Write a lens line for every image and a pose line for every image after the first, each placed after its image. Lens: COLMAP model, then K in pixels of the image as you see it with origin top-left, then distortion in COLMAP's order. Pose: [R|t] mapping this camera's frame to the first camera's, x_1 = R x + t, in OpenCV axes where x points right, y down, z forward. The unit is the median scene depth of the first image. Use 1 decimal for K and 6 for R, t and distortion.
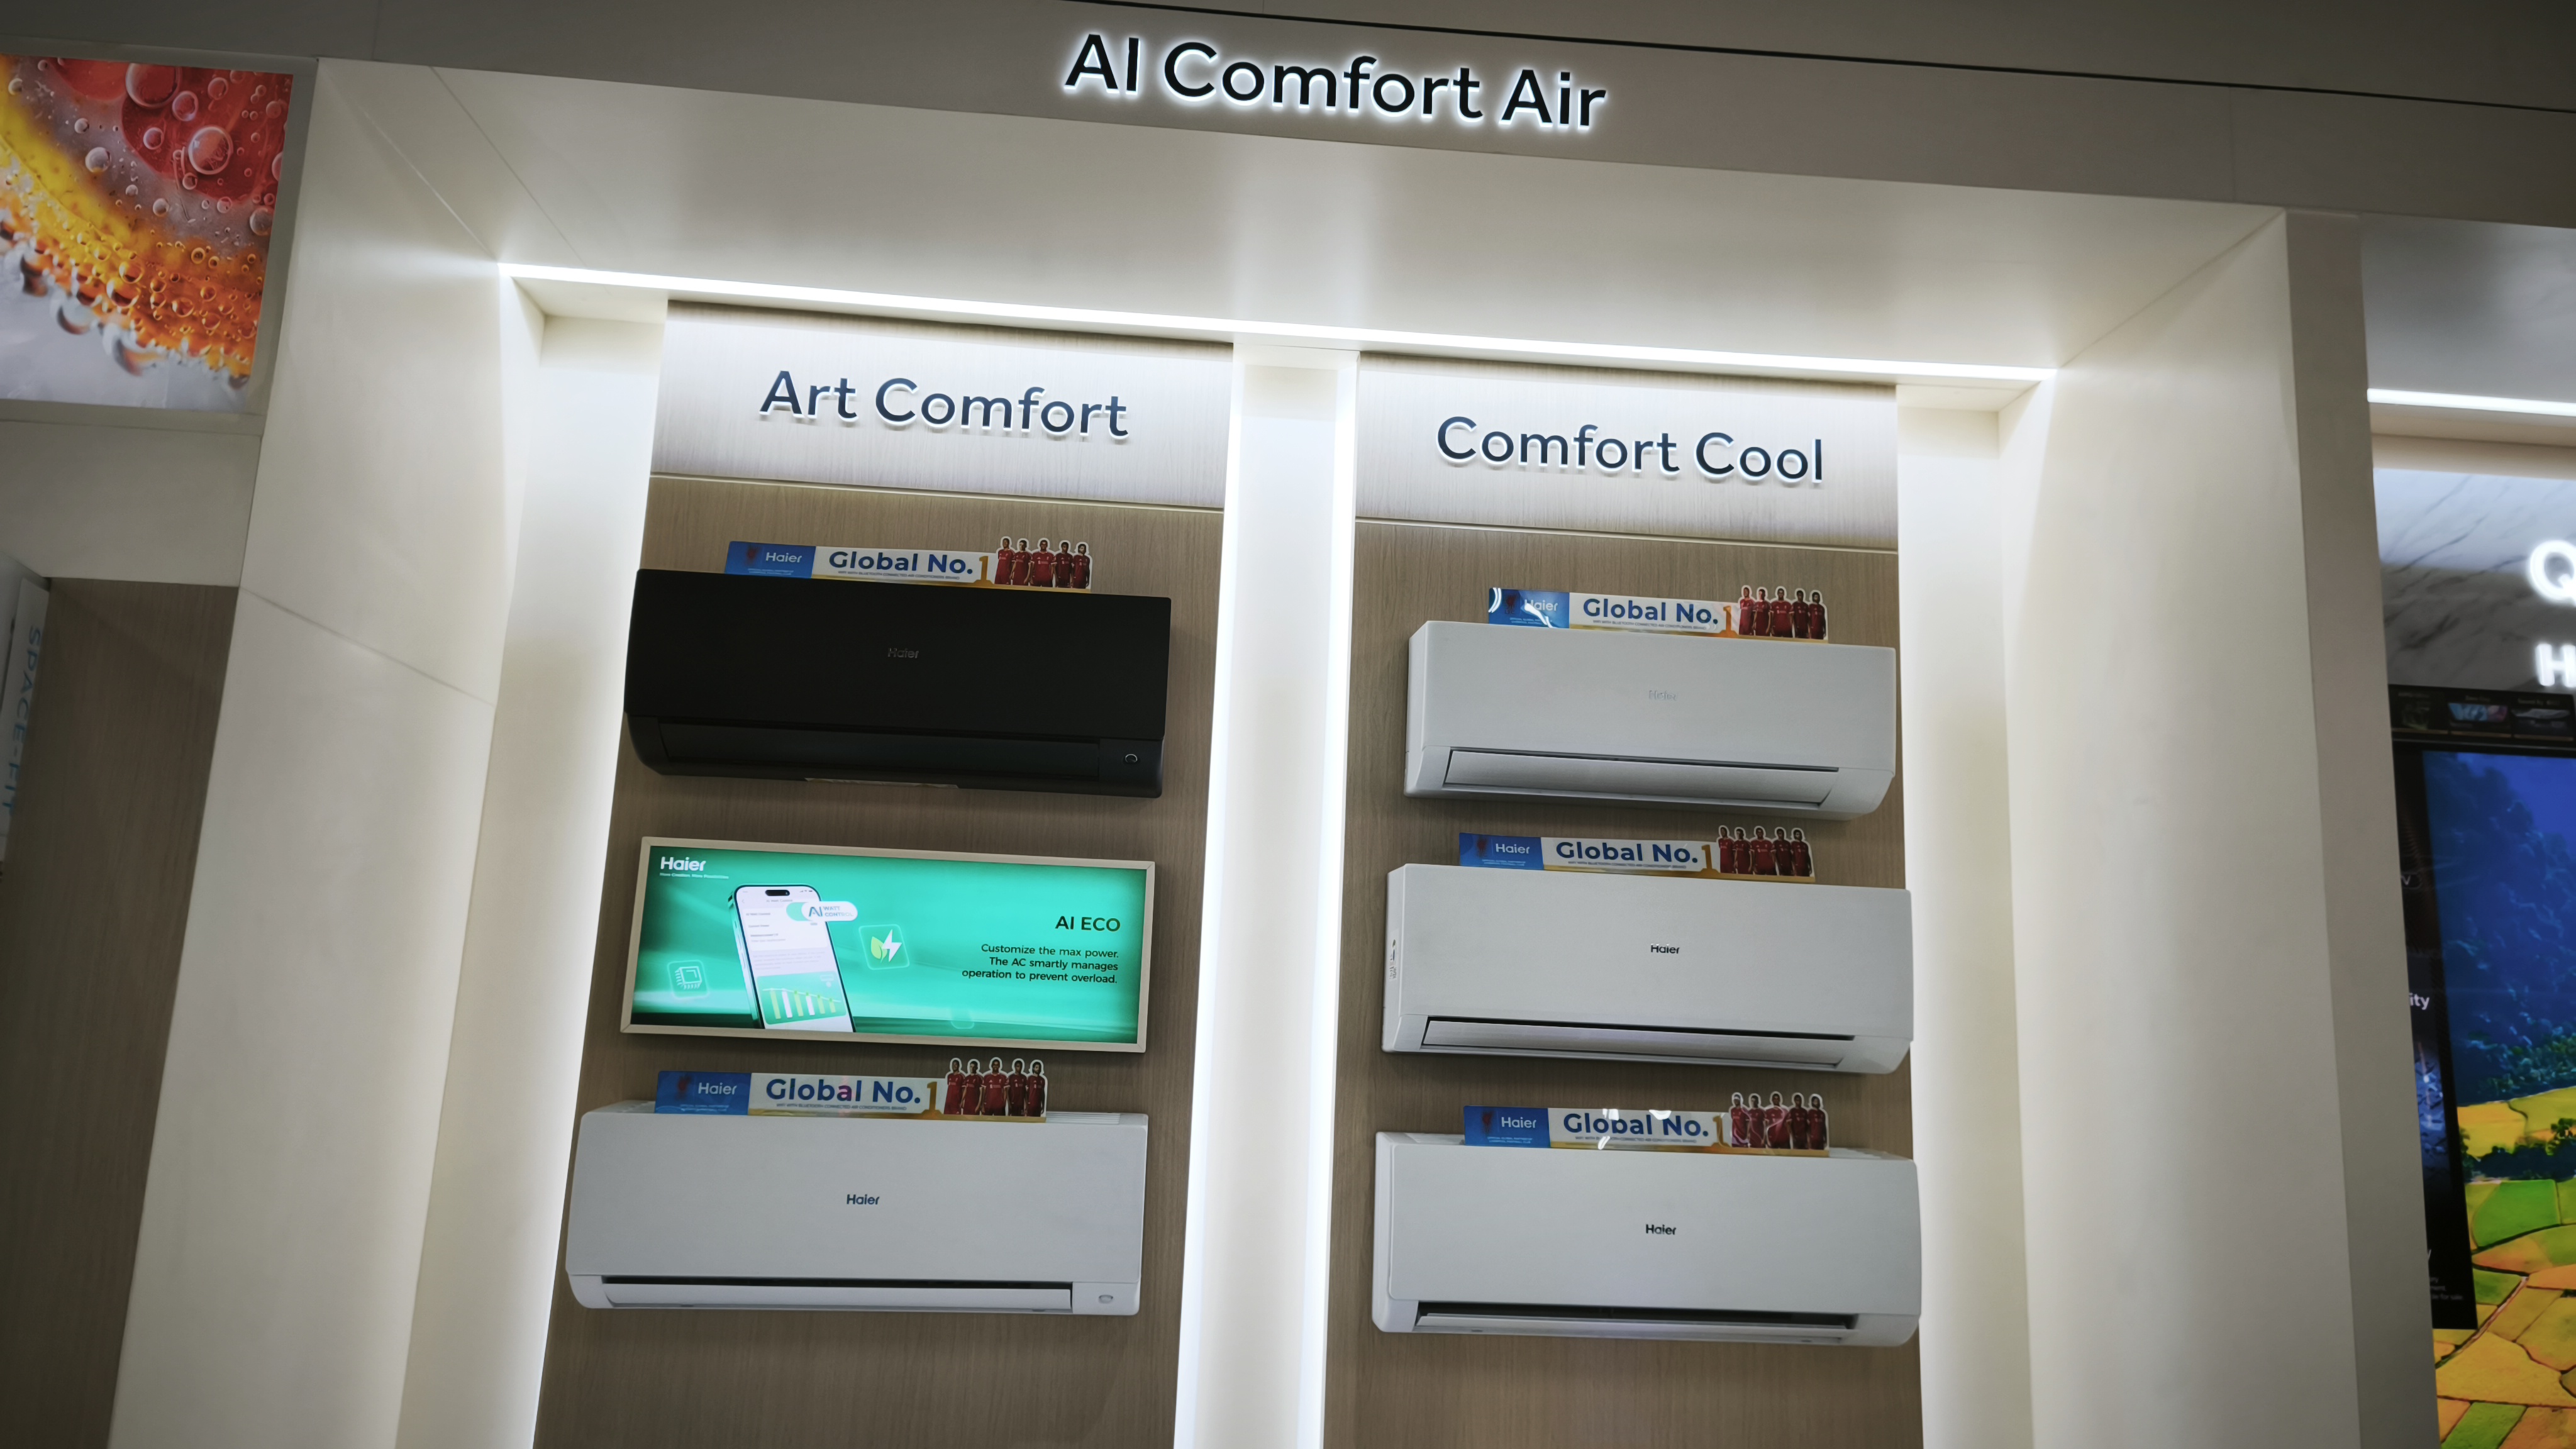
lens RADIAL K [[1717.3, 0, 1317.0], [0, 1717.3, 732.4], [0, 0, 1]] dist [0.079047, -0.071955]
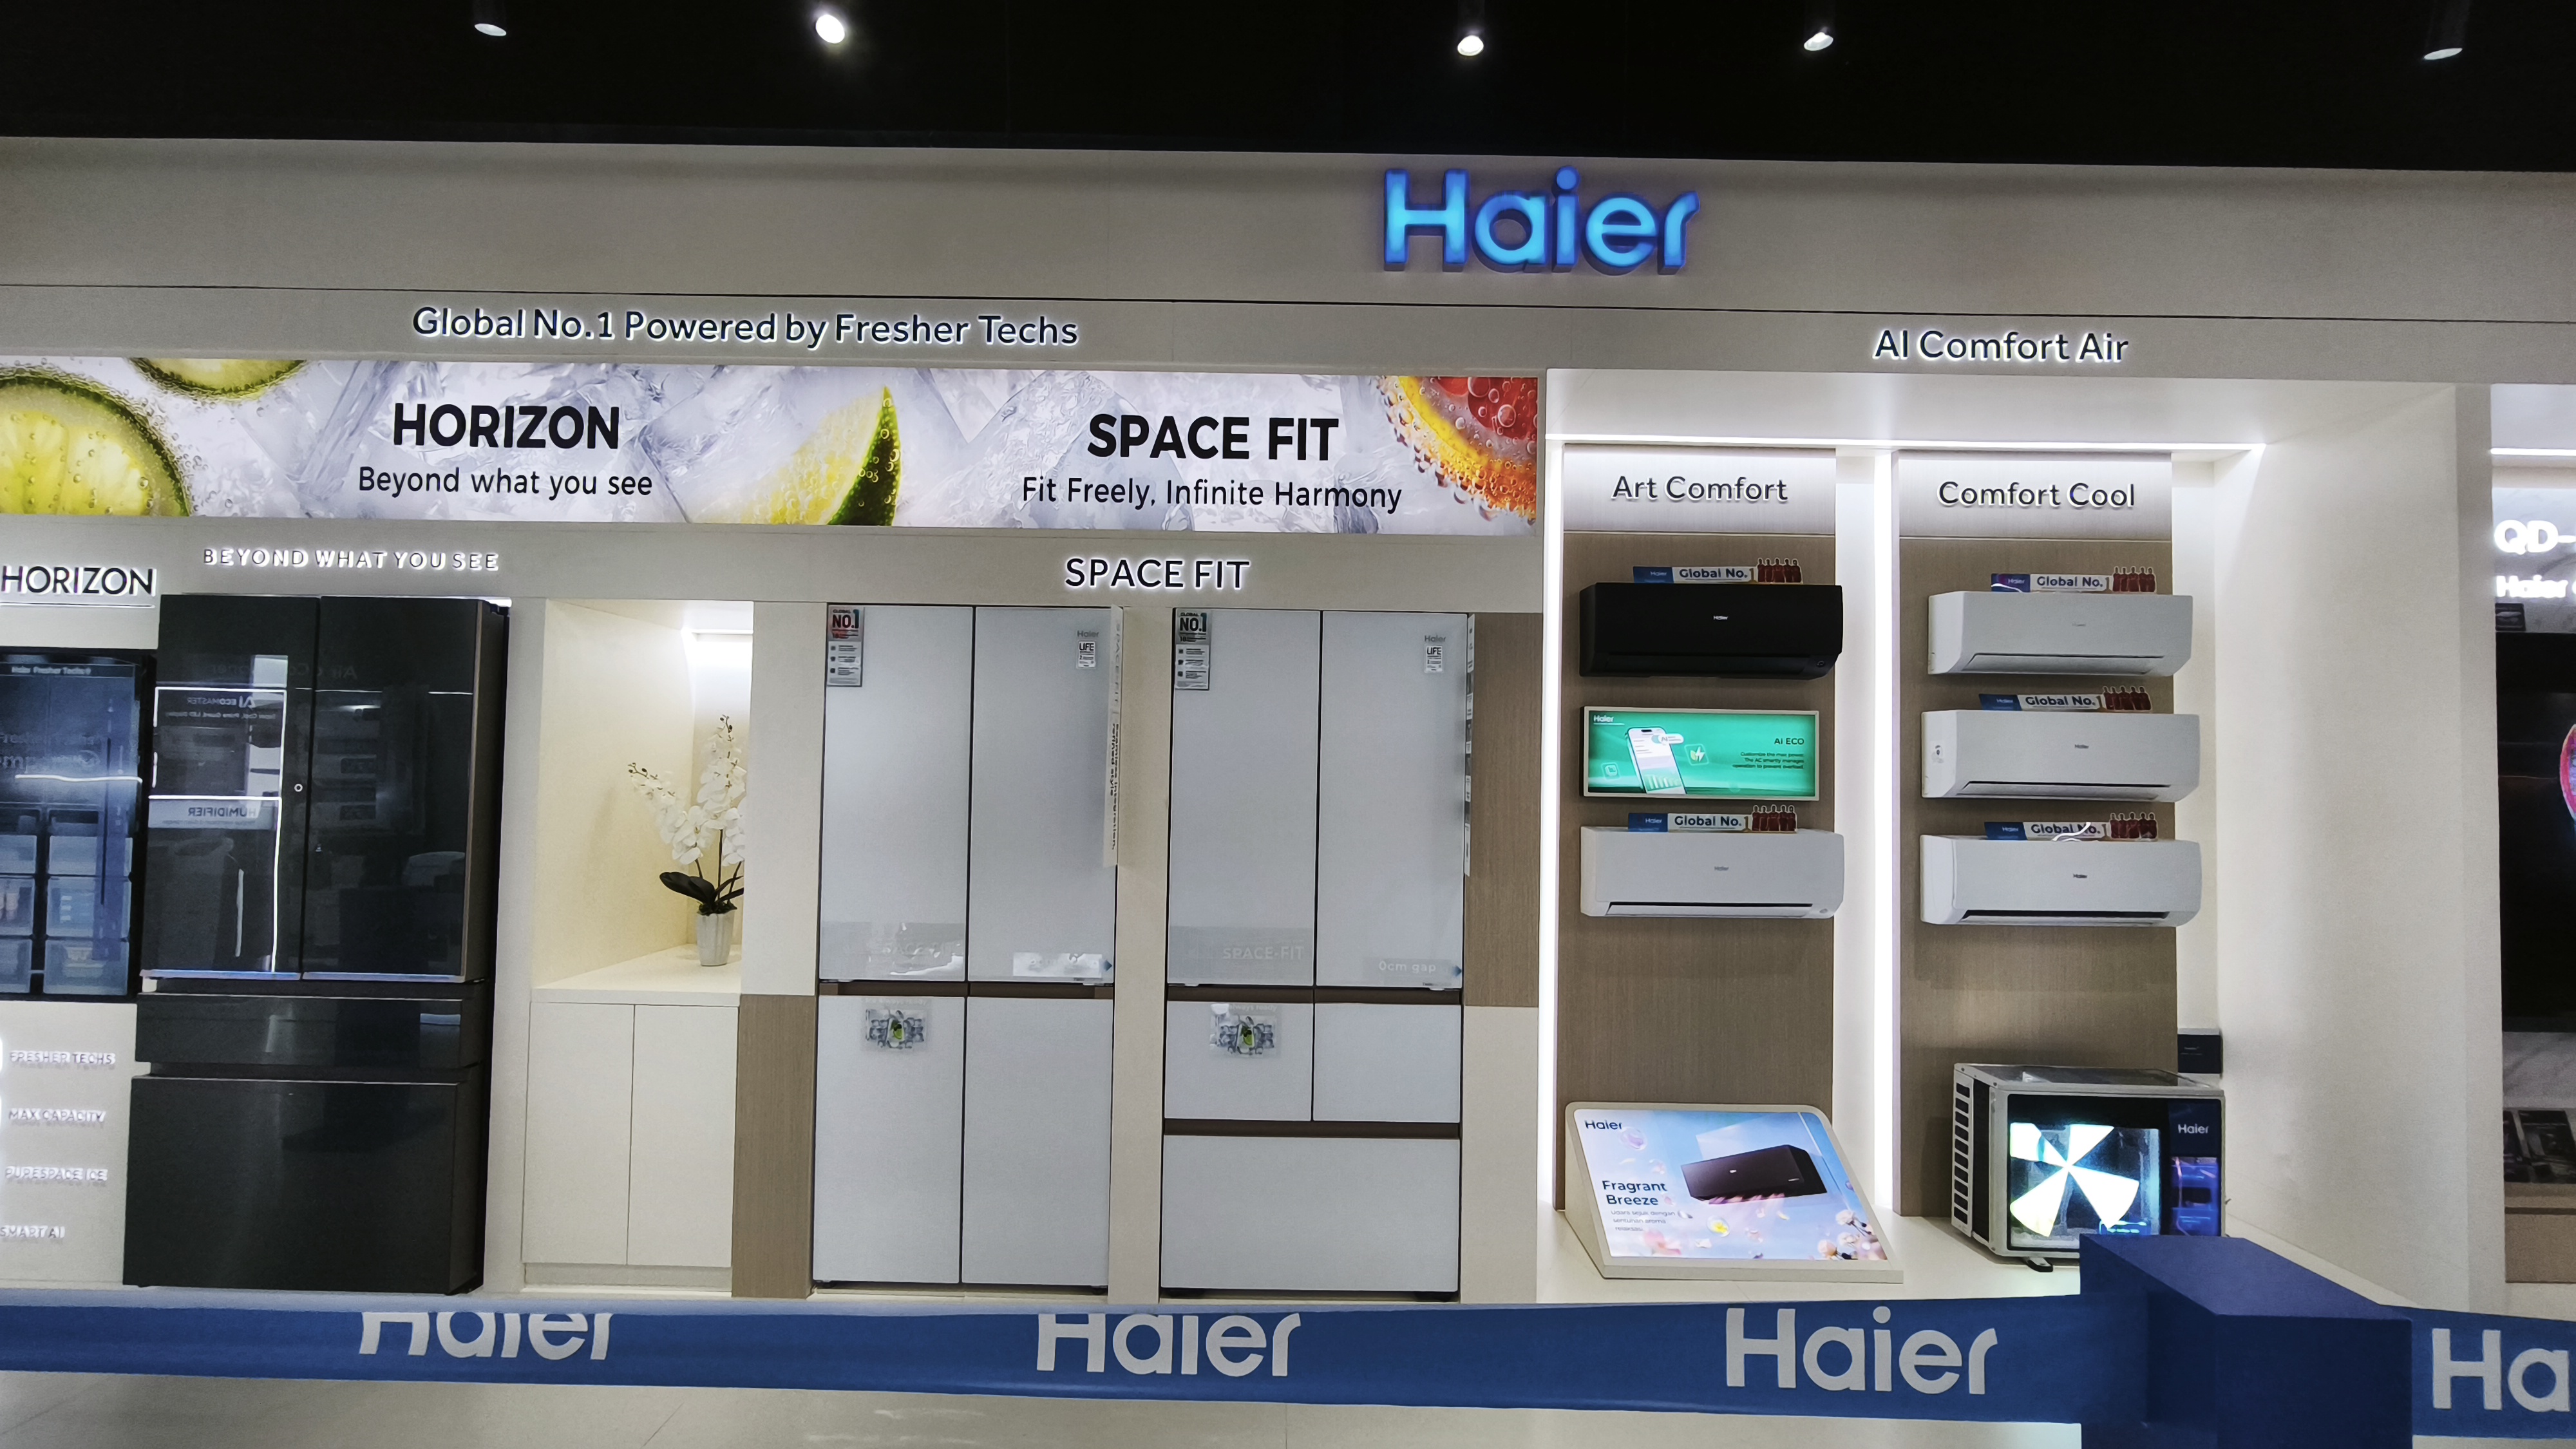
lens RADIAL K [[1103.5, 0, 1292.2], [0, 1103.5, 745.1], [0, 0, 1]] dist [-0.001304, 0.000073]
pose [[0.996665, -0.025192, -0.077611, -0.652013], [0.035674, 0.989958, 0.136789, -0.093889], [0.073386, -0.139101, 0.987555, -0.391807]]
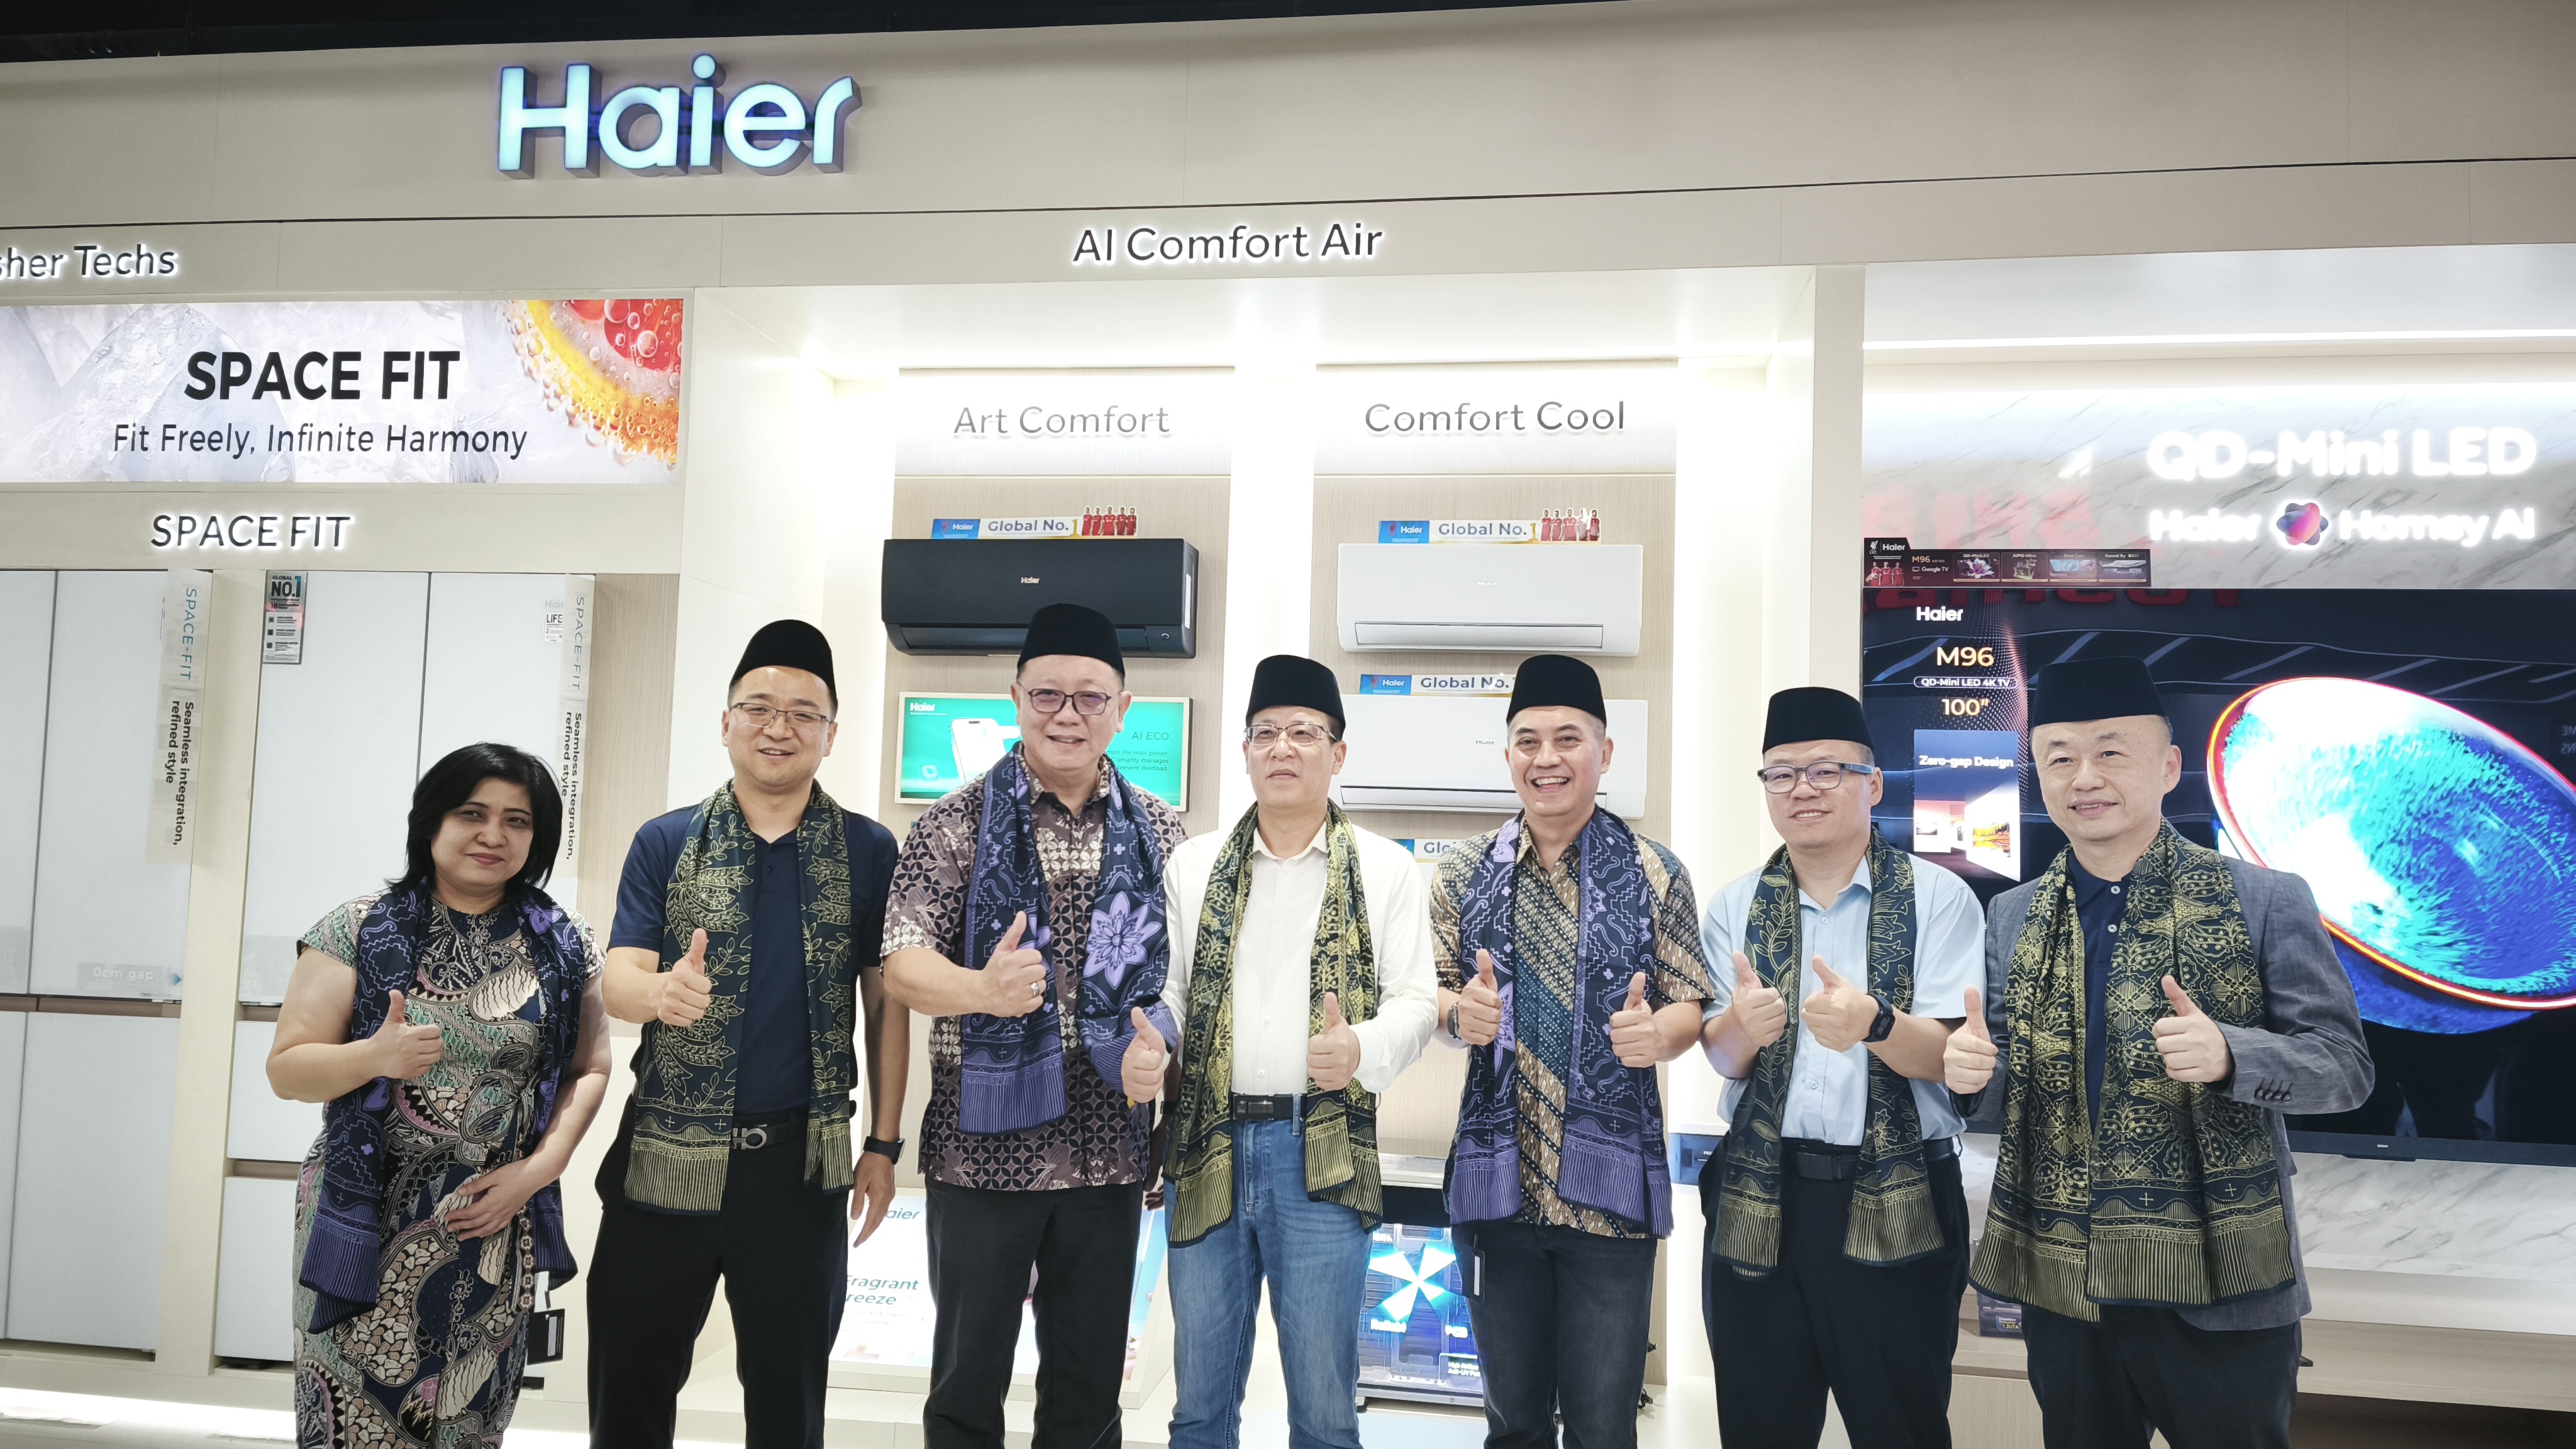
lens RADIAL K [[1693.1, 0, 1310.1], [0, 1693.1, 737.3], [0, 0, 1]] dist [0.079496, -0.061341]
pose [[0.976109, -0.025246, -0.215810, 0.387212], [0.046365, 0.994552, 0.093364, -0.035027], [0.212277, -0.101140, 0.971962, -0.587417]]
